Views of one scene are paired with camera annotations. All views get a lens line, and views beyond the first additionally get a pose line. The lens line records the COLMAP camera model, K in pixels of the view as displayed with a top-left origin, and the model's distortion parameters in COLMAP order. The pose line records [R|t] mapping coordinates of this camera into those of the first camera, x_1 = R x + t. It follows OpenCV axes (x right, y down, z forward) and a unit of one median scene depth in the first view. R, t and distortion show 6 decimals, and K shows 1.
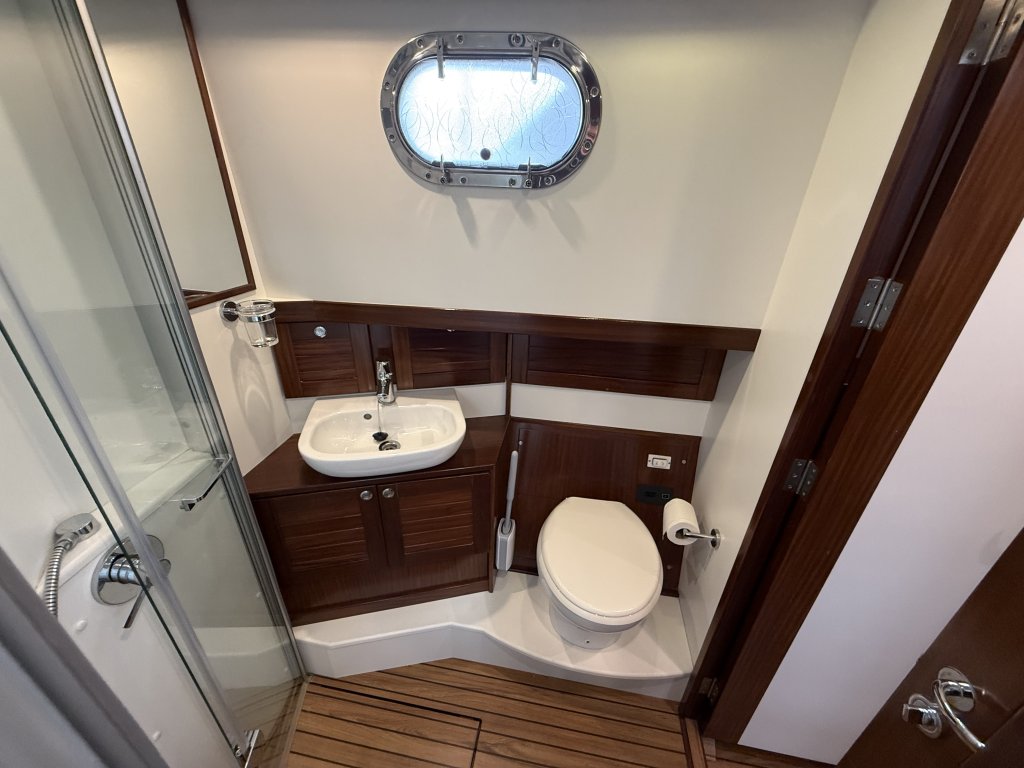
lens RADIAL K [[408.9, 0, 508.5], [0, 408.9, 385.8], [0, 0, 1]] dist [-0.000759, 0.000170]
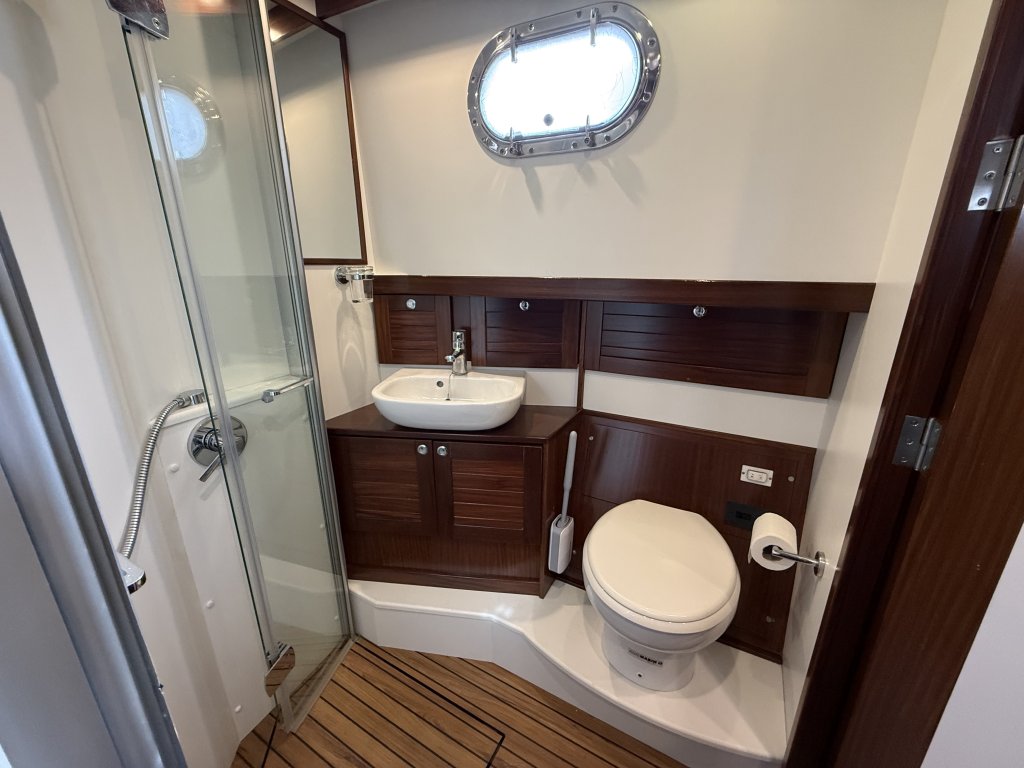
lens RADIAL K [[408.9, 0, 508.5], [0, 408.9, 385.8], [0, 0, 1]] dist [-0.000759, 0.000170]
pose [[0.940973, 0.067892, -0.331604, 0.188441], [-0.123673, 0.980903, -0.150111, 0.227276], [0.315080, 0.182261, 0.931400, 0.058067]]
